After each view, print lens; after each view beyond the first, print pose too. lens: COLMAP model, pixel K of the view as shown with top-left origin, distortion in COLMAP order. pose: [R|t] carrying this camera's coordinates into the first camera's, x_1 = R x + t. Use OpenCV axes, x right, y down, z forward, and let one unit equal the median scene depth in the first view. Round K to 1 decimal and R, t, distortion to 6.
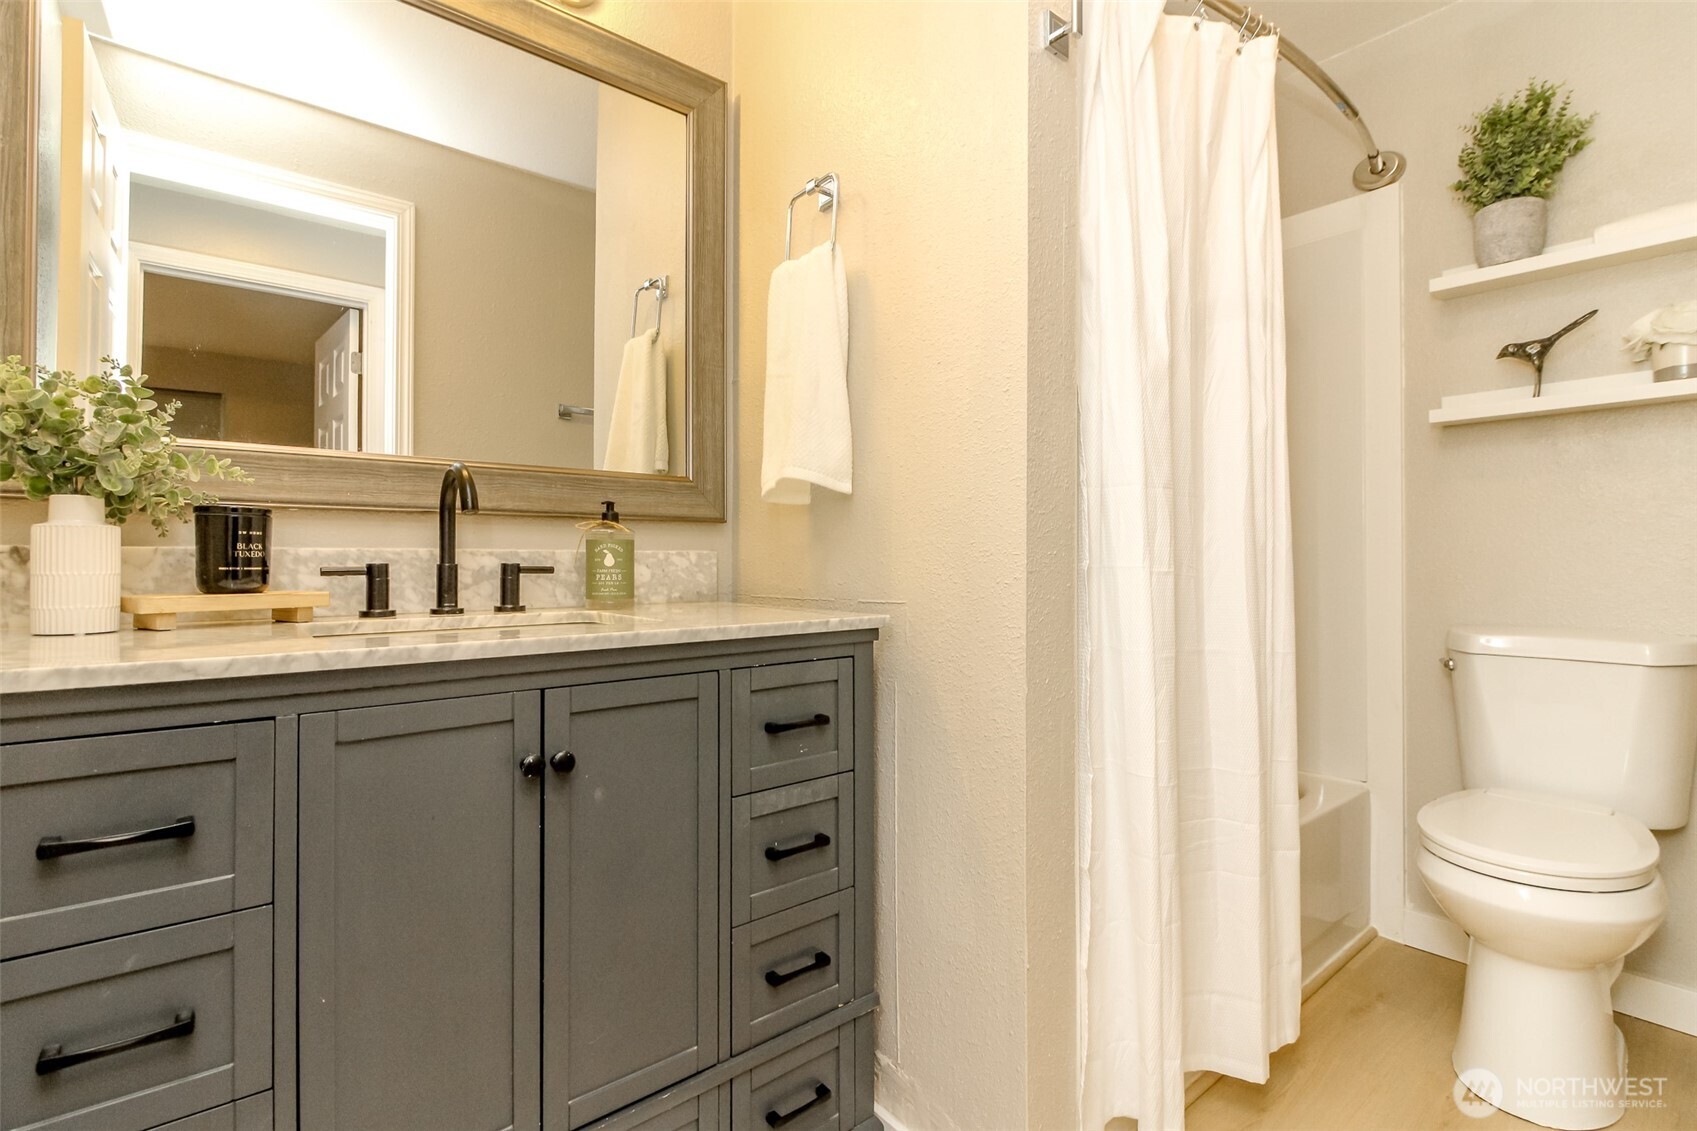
lens RADIAL K [[826.6, 0, 848.5], [0, 826.6, 565.5], [0, 0, 1]] dist [-0.005065, -0.001537]
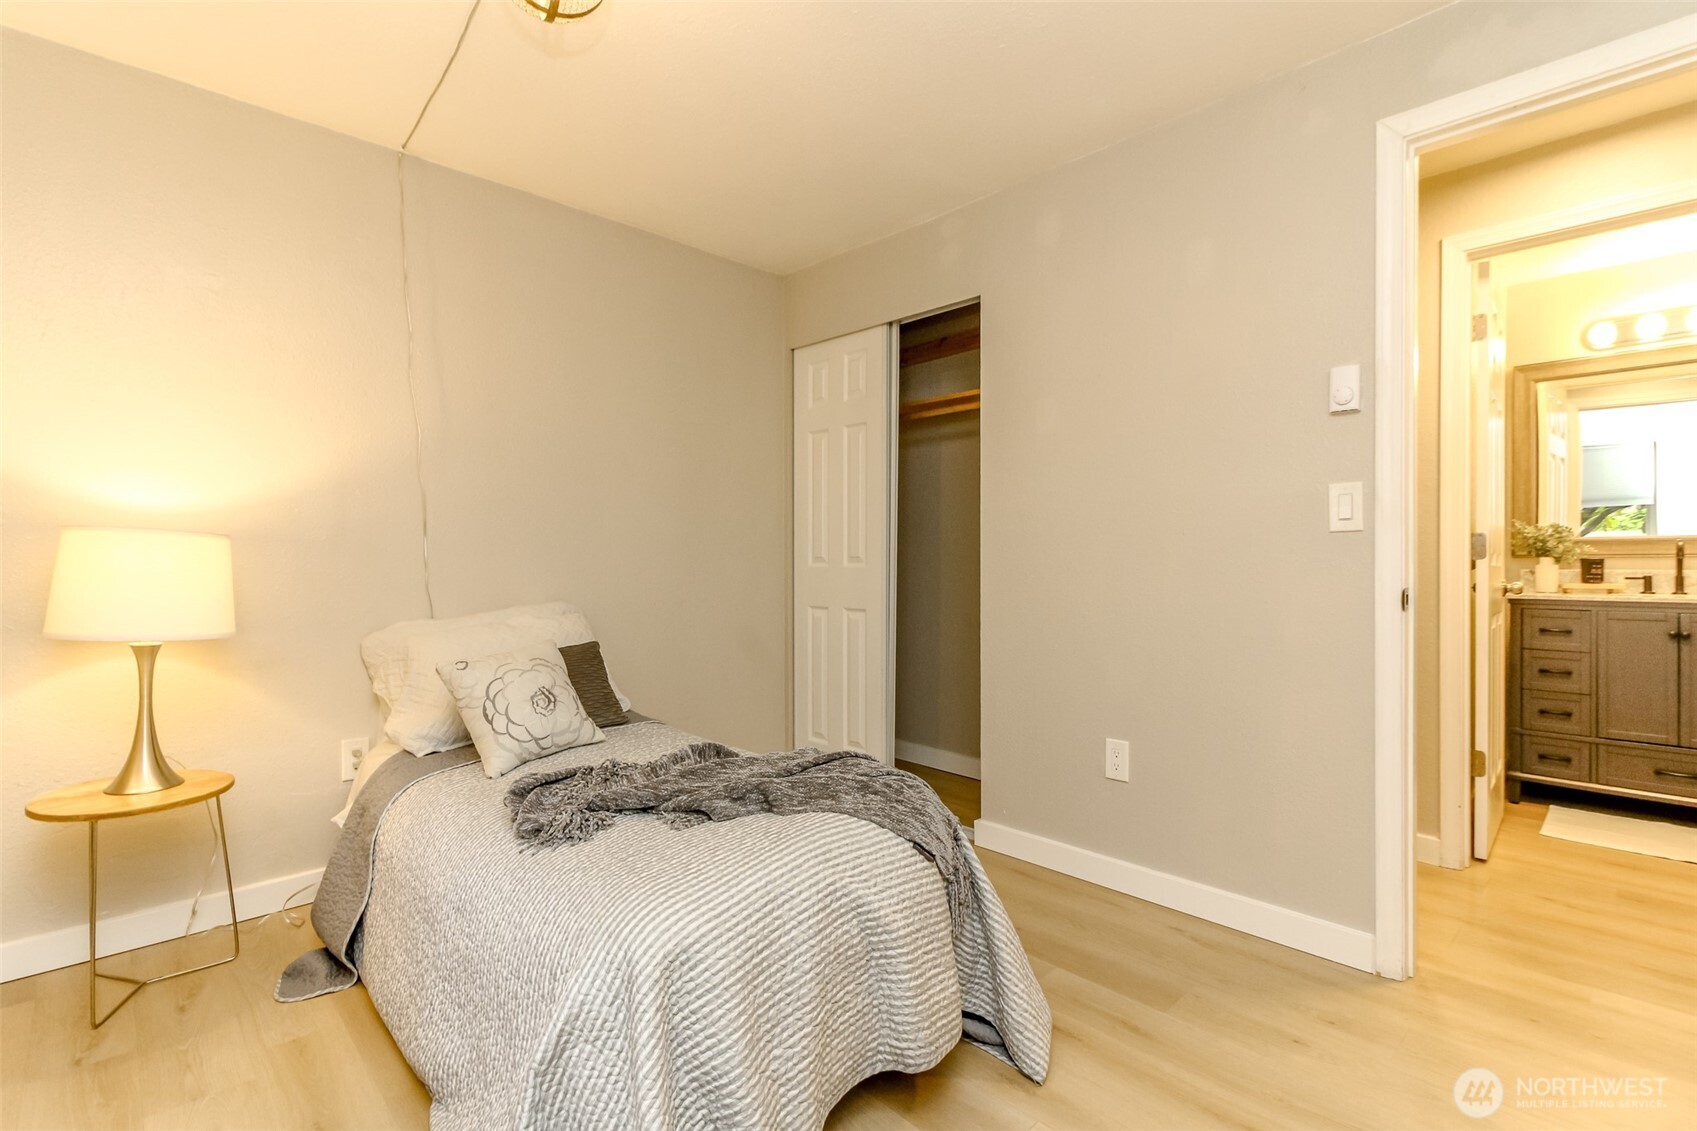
lens RADIAL K [[760.1, 0, 848.5], [0, 760.1, 565.5], [0, 0, 1]] dist [0.009293, -0.009866]
pose [[0.072173, 0.001064, -0.997392, 2.229178], [-0.004861, 0.999988, 0.000715, -0.029957], [0.997380, 0.004797, 0.072178, -2.361826]]
